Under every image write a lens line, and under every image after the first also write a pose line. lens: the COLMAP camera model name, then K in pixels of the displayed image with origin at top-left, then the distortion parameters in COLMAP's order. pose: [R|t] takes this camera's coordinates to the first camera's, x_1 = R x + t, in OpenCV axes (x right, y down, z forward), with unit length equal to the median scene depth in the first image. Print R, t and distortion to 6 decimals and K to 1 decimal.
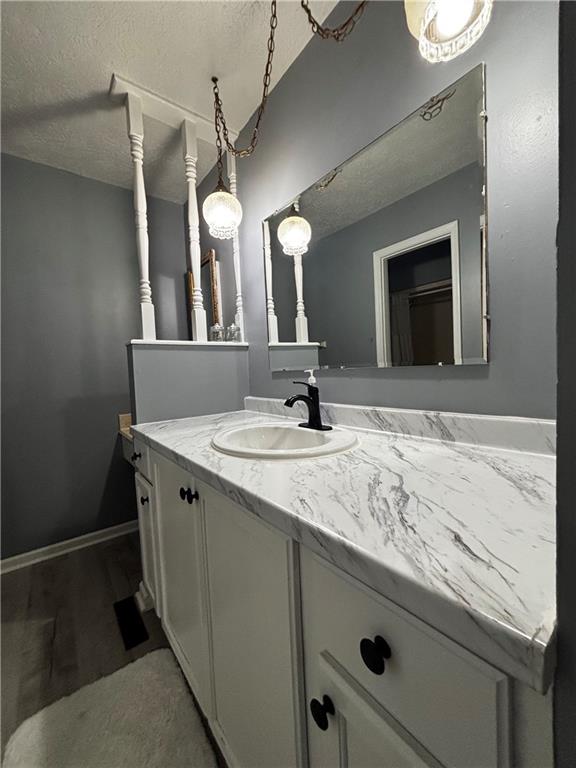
lens RADIAL K [[310.9, 0, 290.4], [0, 310.9, 383.4], [0, 0, 1]] dist [0.007989, -0.000095]
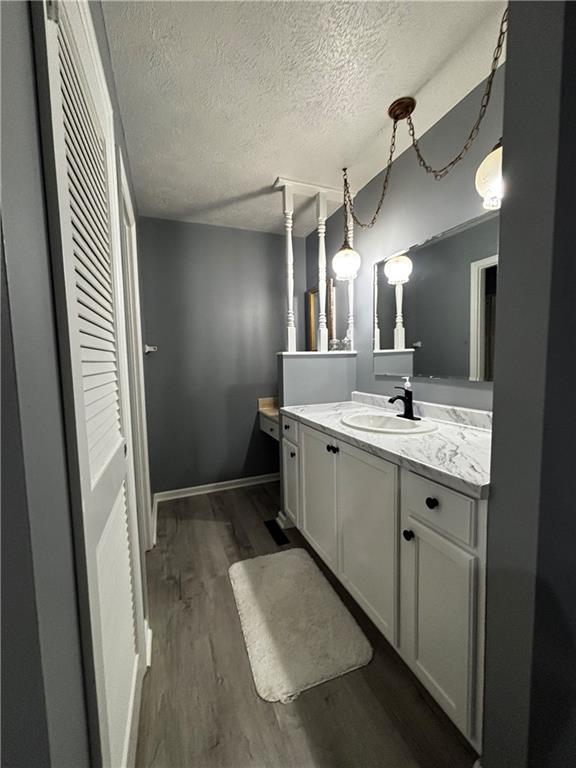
lens RADIAL K [[310.9, 0, 290.4], [0, 310.9, 383.4], [0, 0, 1]] dist [0.007989, -0.000095]
pose [[0.960965, 0.042646, -0.273362, -0.050098], [-0.031772, 0.998523, 0.044083, -0.055311], [0.274838, -0.033677, 0.960901, -0.457509]]
